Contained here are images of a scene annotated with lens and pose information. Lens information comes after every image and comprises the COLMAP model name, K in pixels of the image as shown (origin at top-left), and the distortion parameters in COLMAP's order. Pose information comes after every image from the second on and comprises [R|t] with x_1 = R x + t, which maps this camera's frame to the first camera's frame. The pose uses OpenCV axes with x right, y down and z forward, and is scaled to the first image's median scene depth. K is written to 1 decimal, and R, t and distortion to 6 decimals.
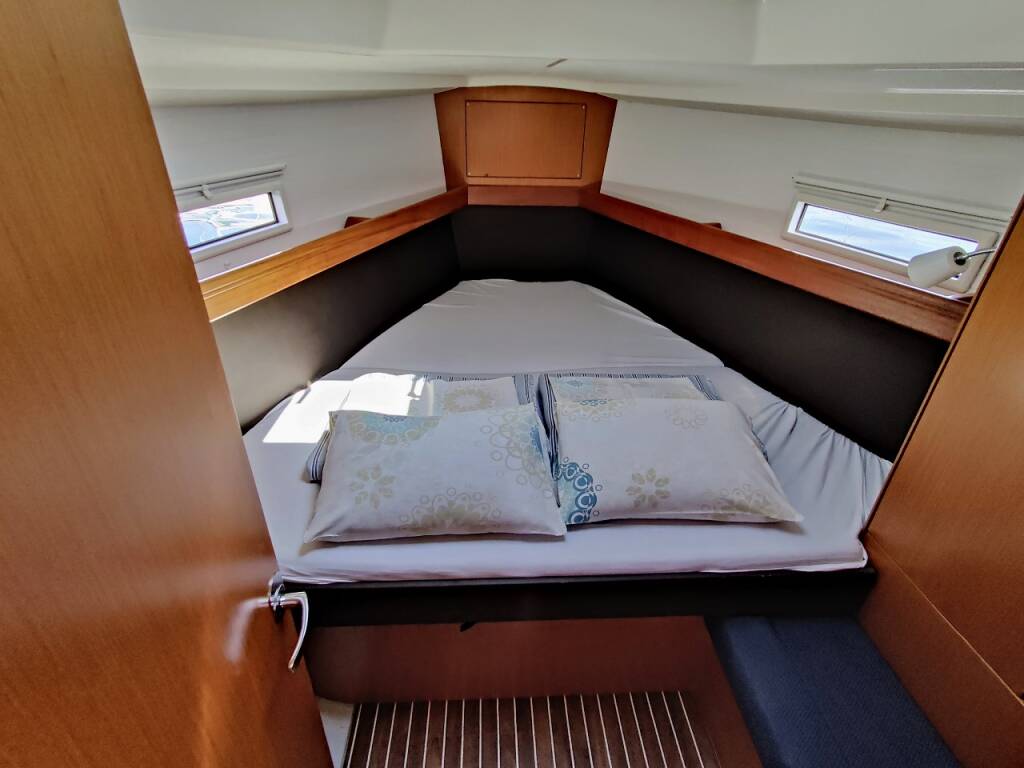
lens RADIAL K [[517.6, 0, 512.0], [0, 517.6, 384.0], [0, 0, 1]] dist [0.014219, 0.000761]
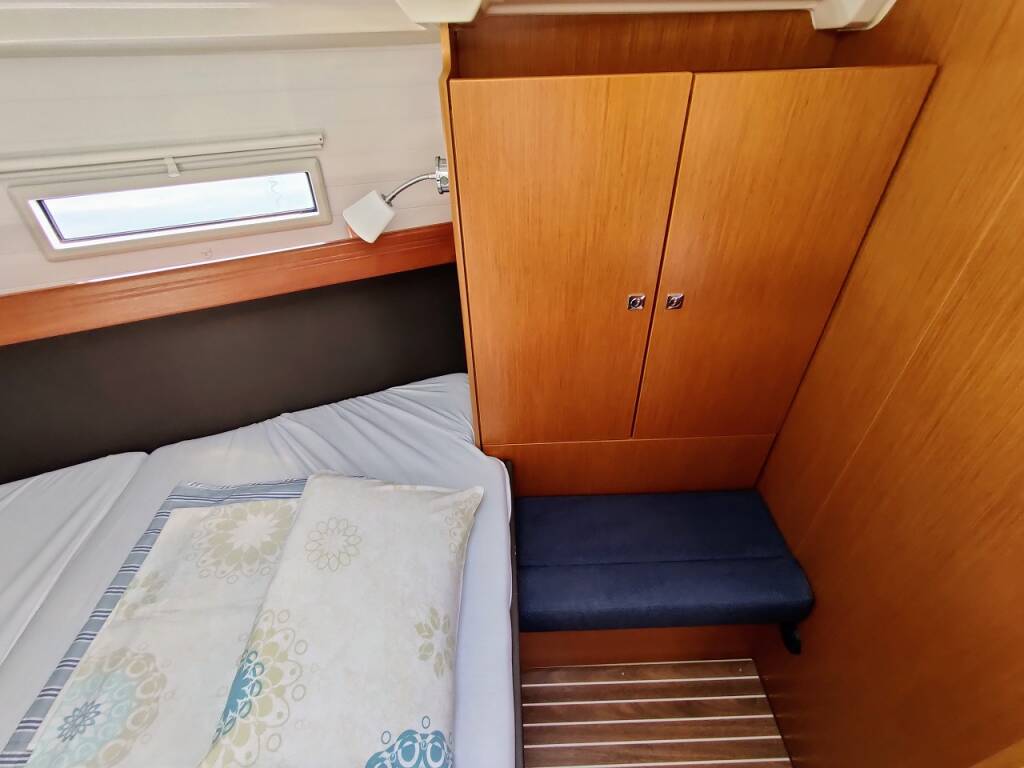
lens RADIAL K [[517.6, 0, 512.0], [0, 517.6, 384.0], [0, 0, 1]] dist [0.014219, 0.000761]
pose [[0.025862, -0.671176, 0.740847, -0.020189], [0.509139, 0.646617, 0.568035, -0.298644], [-0.860296, 0.362504, 0.358444, 0.414089]]
